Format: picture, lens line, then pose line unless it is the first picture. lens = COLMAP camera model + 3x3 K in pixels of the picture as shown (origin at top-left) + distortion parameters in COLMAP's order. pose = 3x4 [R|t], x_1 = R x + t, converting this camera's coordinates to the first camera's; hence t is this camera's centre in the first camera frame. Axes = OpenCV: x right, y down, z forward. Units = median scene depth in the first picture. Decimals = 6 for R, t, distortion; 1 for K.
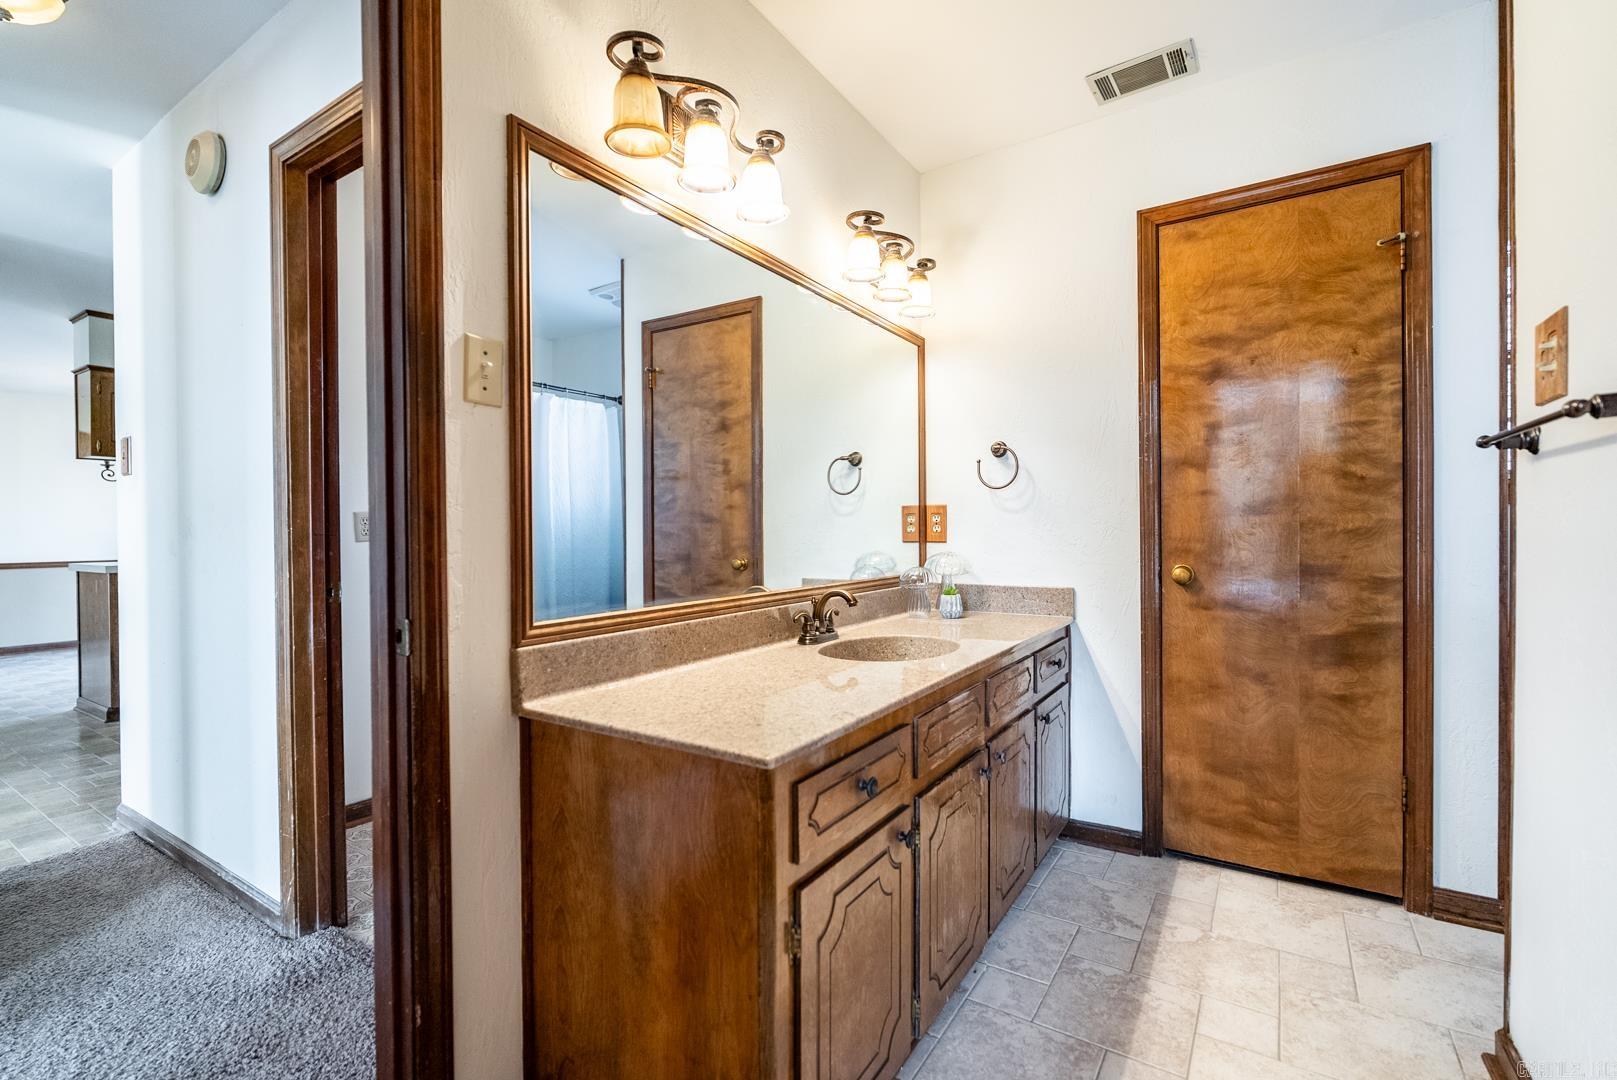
lens RADIAL K [[718.1, 0, 812.8], [0, 718.1, 537.7], [0, 0, 1]] dist [-0.012060, 0.002663]
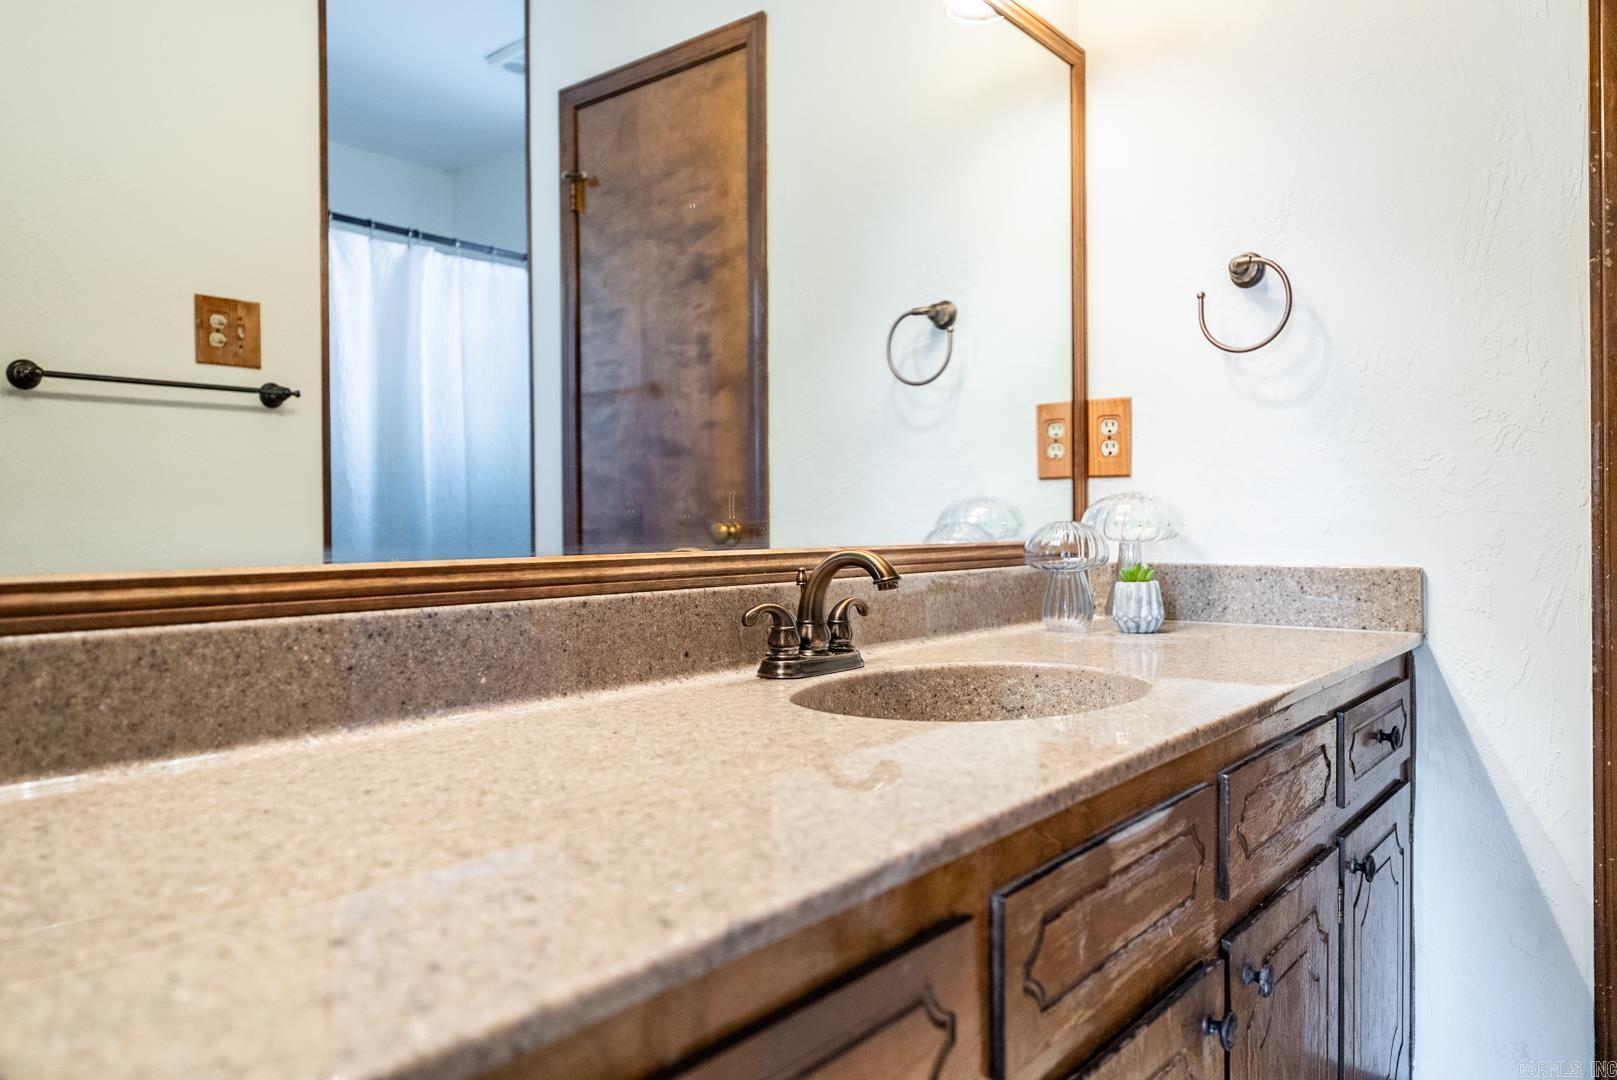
lens RADIAL K [[1098.1, 0, 805.0], [0, 1098.1, 538.7], [0, 0, 1]] dist [-0.009682, 0.004078]
pose [[0.992789, 0.001561, -0.119865, 0.065527], [-0.001128, 0.999993, 0.003679, 0.049558], [0.119870, -0.003517, 0.992783, 0.279713]]
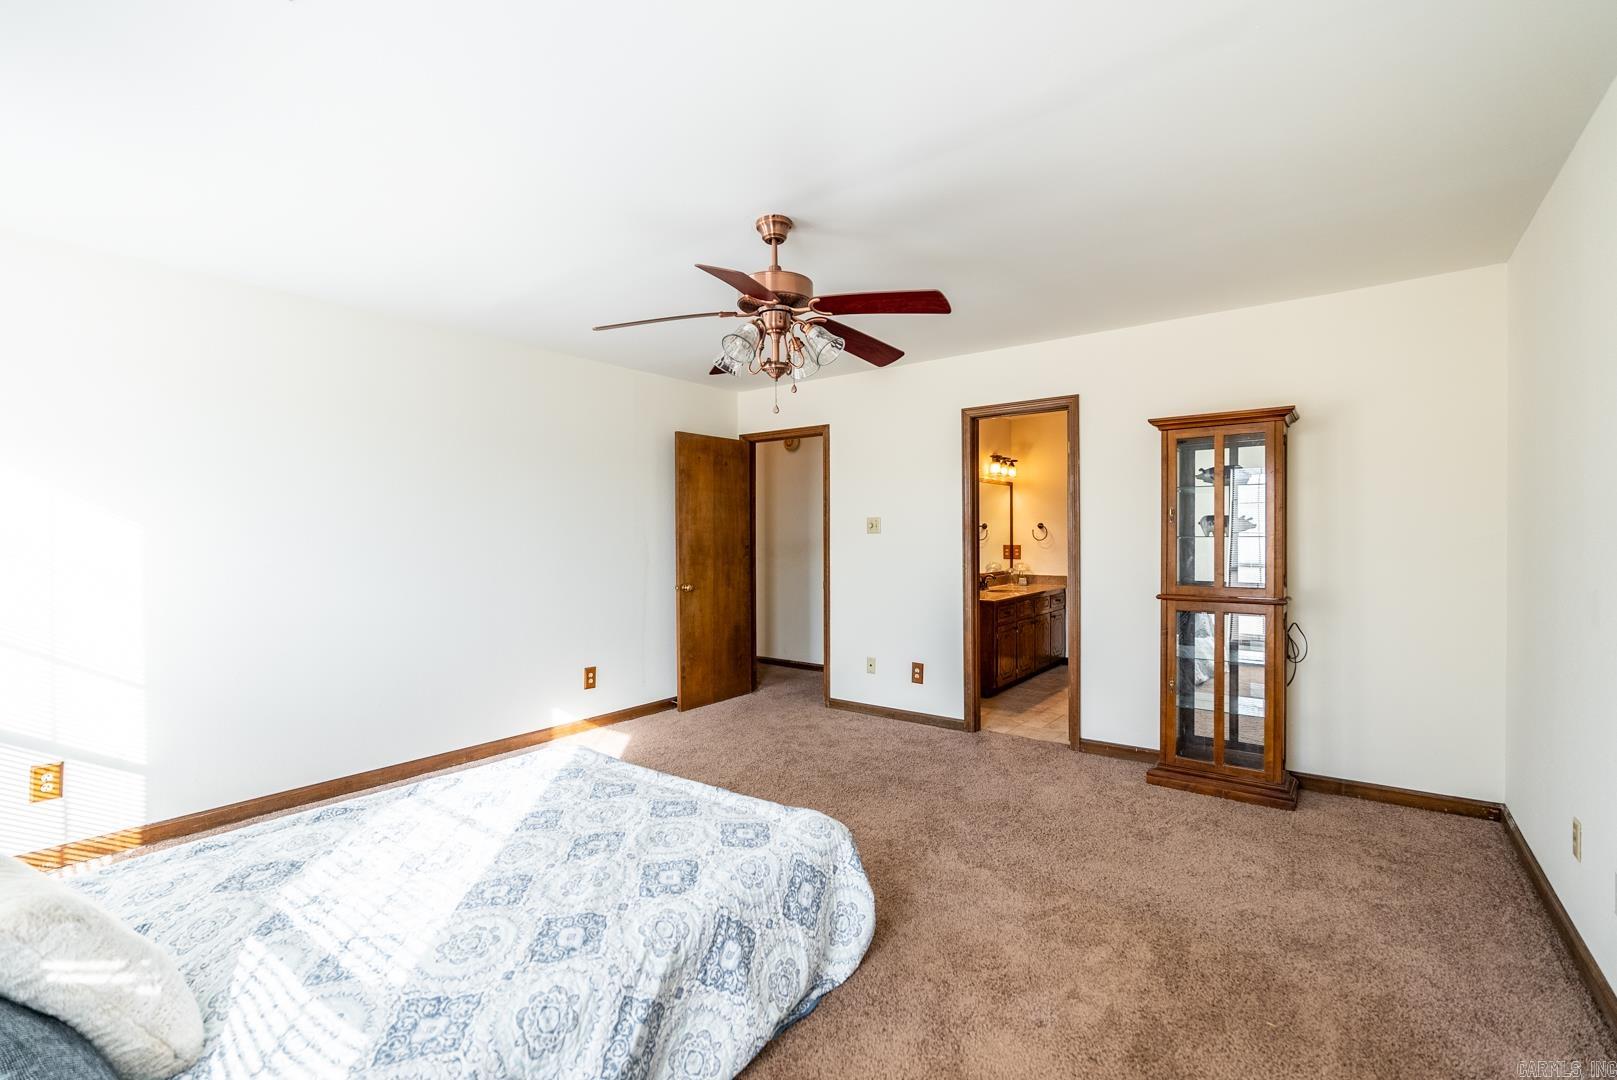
lens RADIAL K [[718.1, 0, 807.4], [0, 718.1, 537.1], [0, 0, 1]] dist [-0.012060, 0.002663]
pose [[0.995937, -0.002928, -0.090001, -0.405219], [0.003596, 0.999967, 0.007264, -0.107019], [0.089977, -0.007558, 0.995915, -1.924808]]
